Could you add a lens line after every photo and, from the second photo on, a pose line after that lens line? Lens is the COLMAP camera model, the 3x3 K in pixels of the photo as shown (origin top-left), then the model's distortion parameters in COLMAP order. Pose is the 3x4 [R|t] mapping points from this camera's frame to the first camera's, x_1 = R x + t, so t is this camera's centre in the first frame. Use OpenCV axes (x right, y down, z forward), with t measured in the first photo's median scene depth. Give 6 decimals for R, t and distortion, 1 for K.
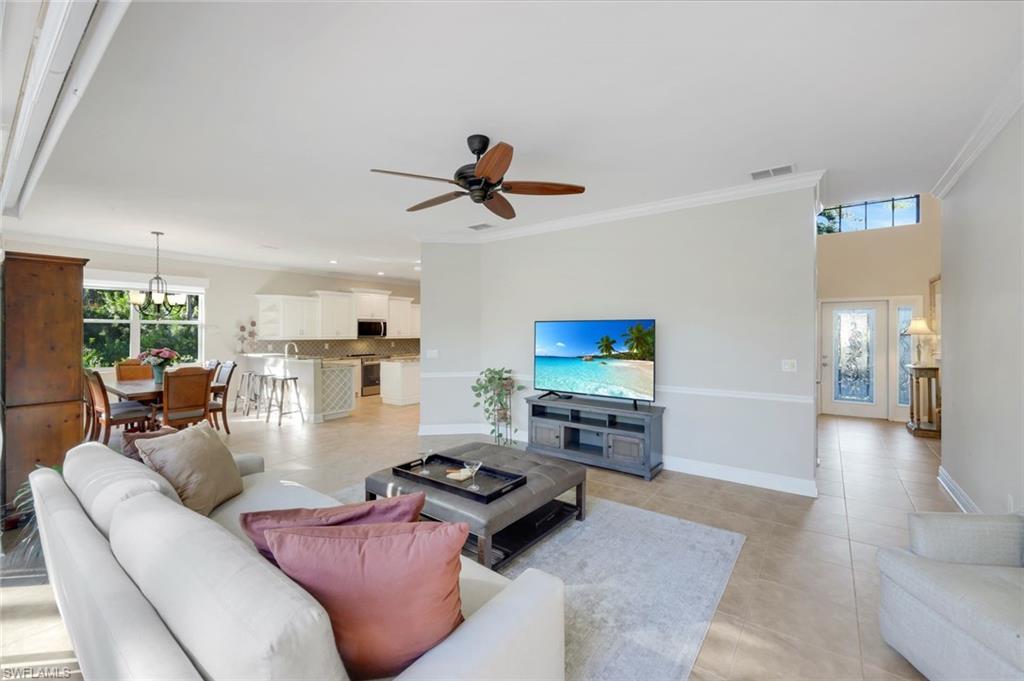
lens RADIAL K [[419.0, 0, 509.6], [0, 419.0, 336.4], [0, 0, 1]] dist [-0.001101, 0.000067]
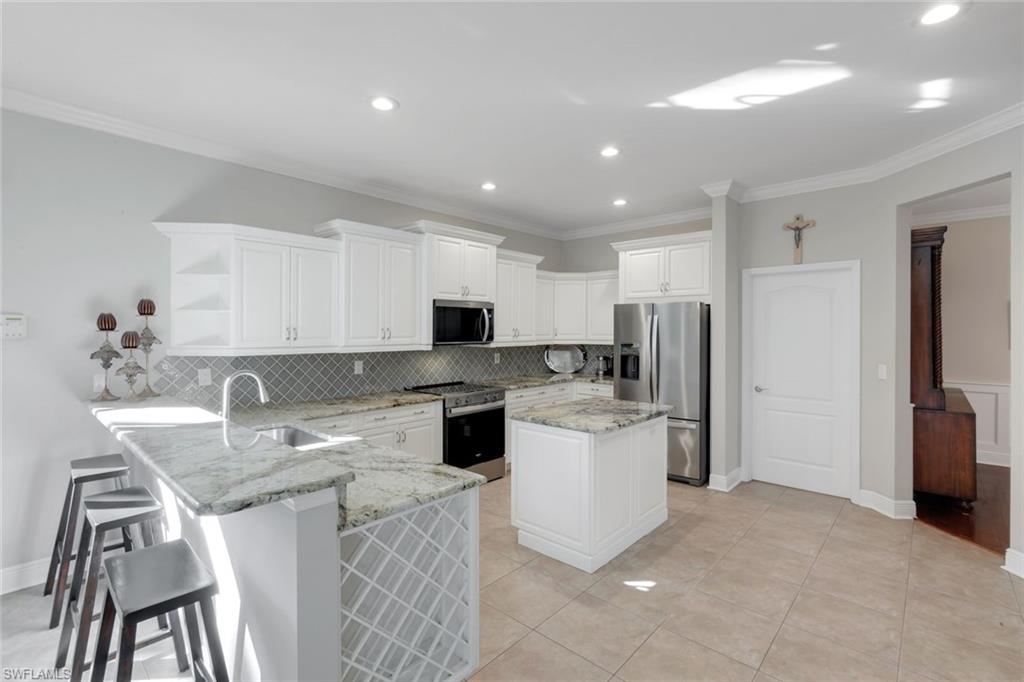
lens RADIAL K [[460.7, 0, 511.4], [0, 460.7, 334.2], [0, 0, 1]] dist [-0.014435, 0.000132]
pose [[0.996464, 0.000387, -0.084018, -0.258401], [-0.000482, 0.999999, -0.001106, -0.008314], [0.084017, 0.001143, 0.996464, 0.584185]]
